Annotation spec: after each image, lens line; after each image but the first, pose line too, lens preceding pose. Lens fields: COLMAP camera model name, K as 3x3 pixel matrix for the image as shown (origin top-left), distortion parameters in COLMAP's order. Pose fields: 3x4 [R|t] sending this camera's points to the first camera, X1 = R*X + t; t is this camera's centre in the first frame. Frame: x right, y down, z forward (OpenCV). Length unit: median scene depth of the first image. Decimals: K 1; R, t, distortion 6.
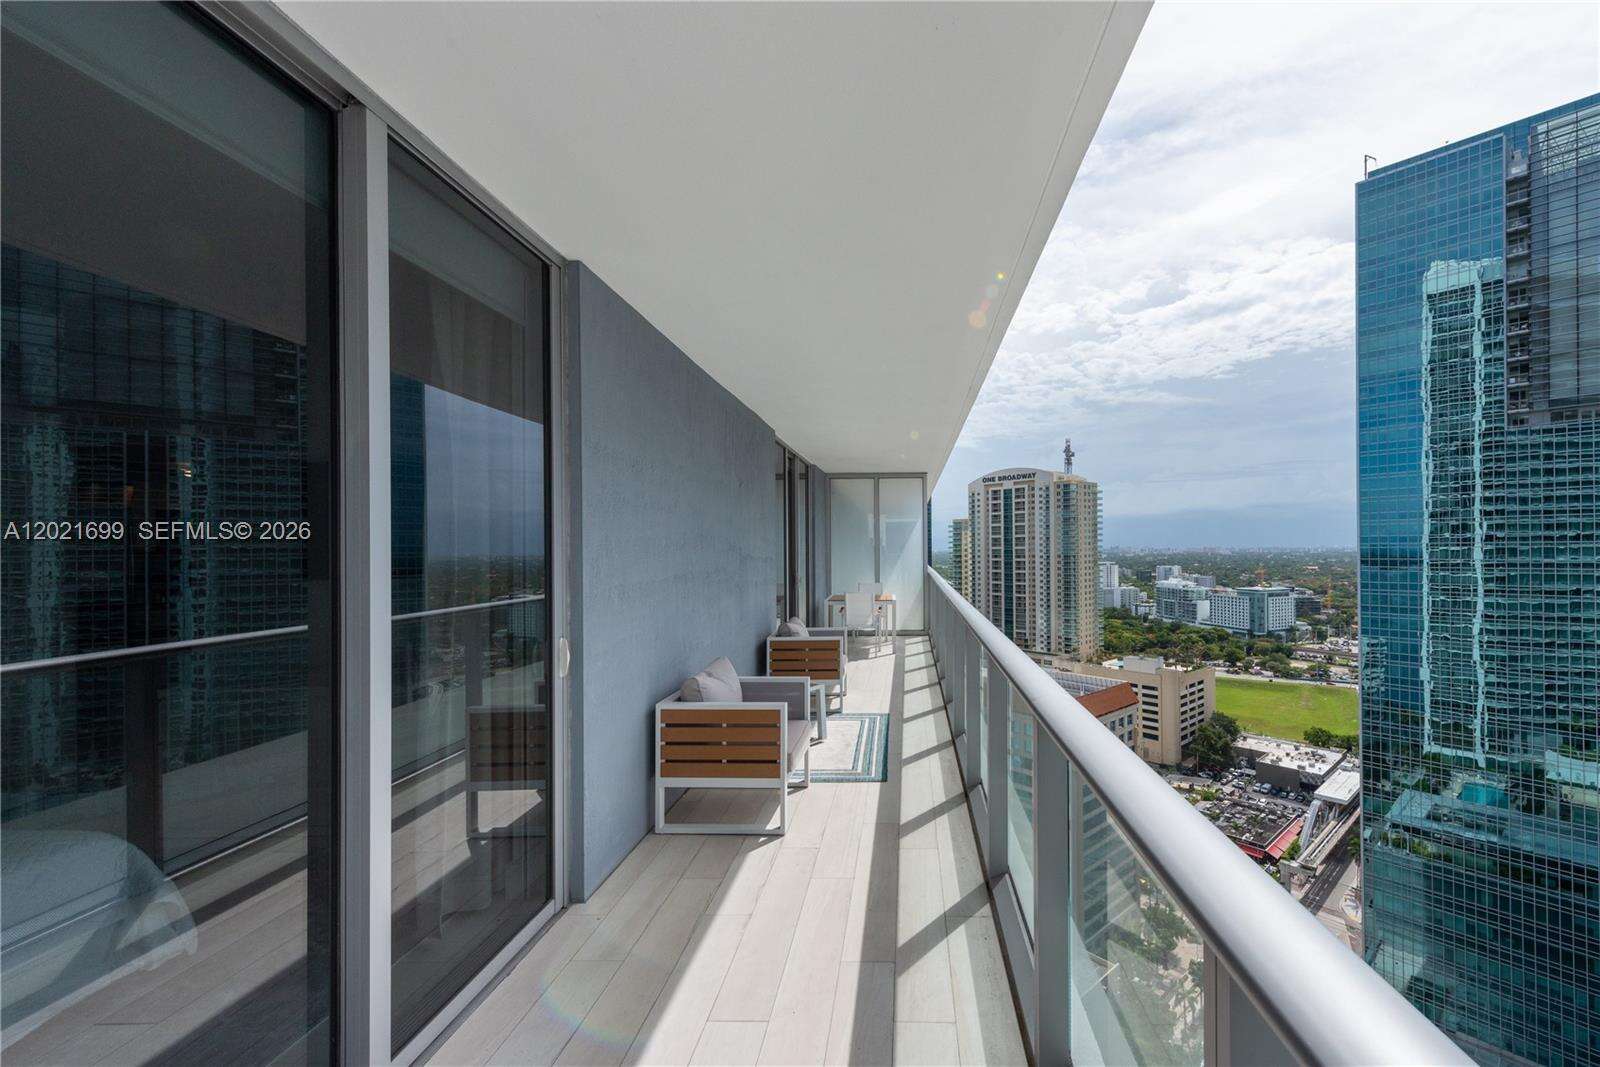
lens RADIAL K [[629.7, 0, 803.1], [0, 629.7, 540.0], [0, 0, 1]] dist [0.016424, -0.005167]
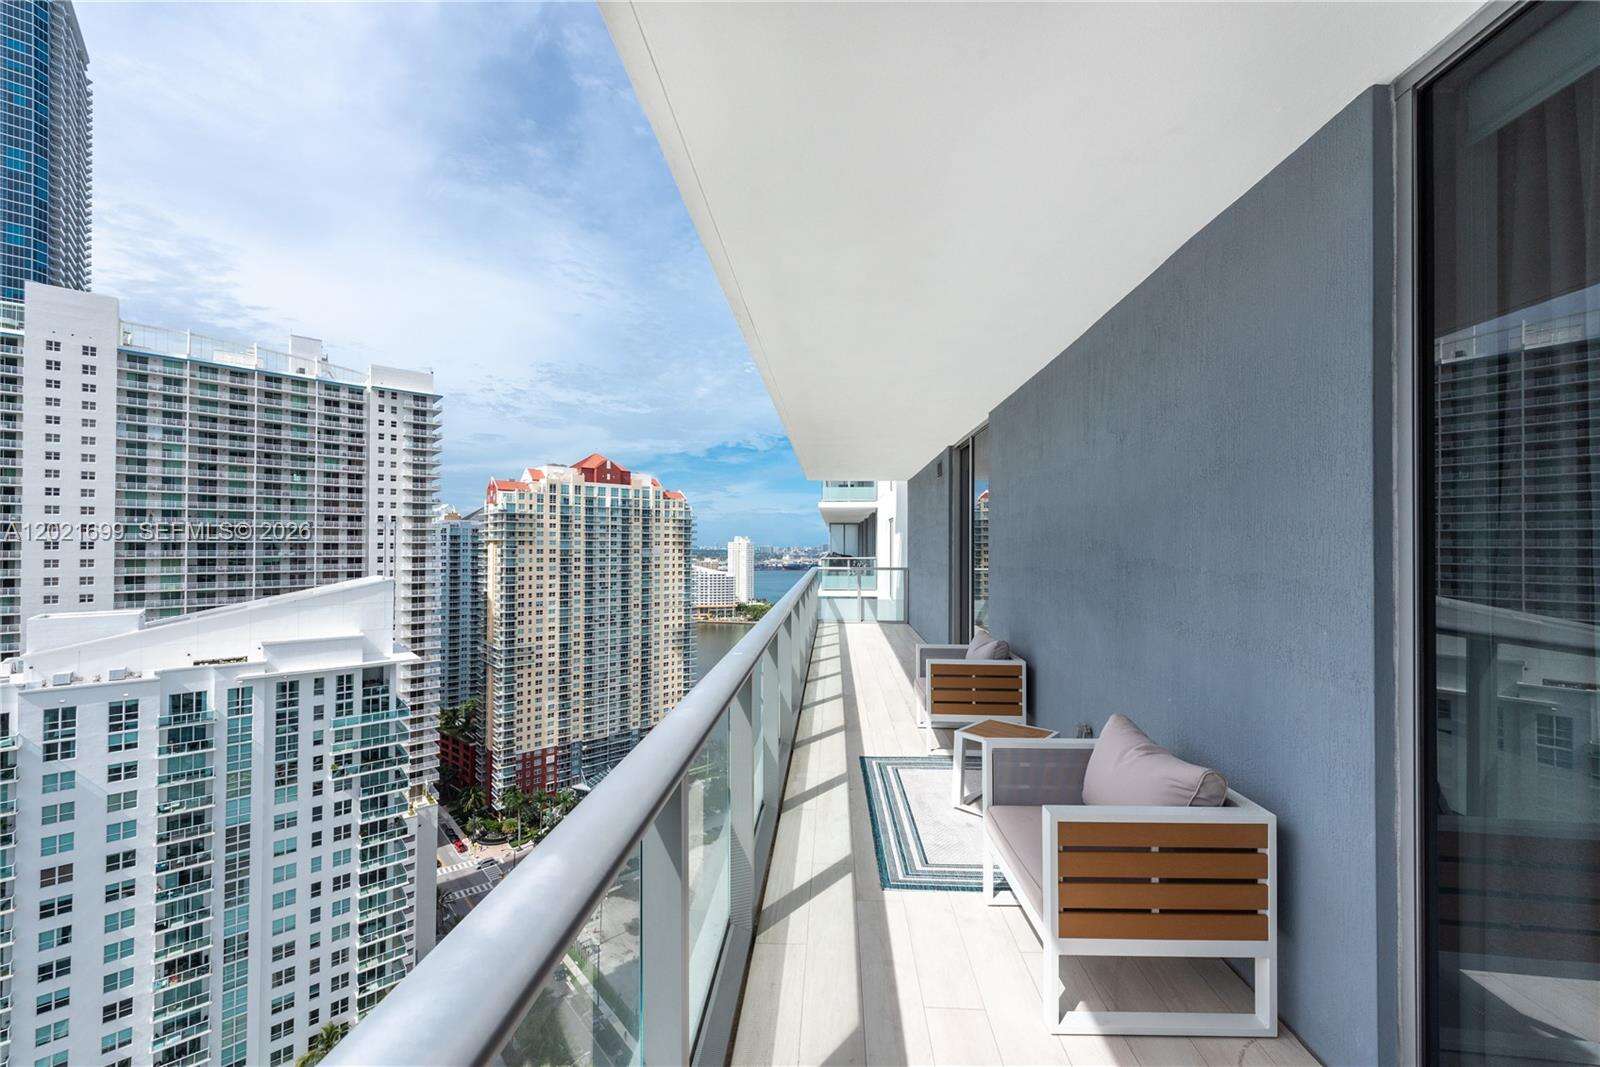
lens RADIAL K [[629.7, 0, 793.2], [0, 629.7, 543.8], [0, 0, 1]] dist [0.016424, -0.005167]
pose [[-0.995854, -0.005773, -0.090784, 0.334615], [-0.004900, 0.999940, -0.009842, 0.023727], [0.090835, -0.009357, -0.995822, 1.998453]]
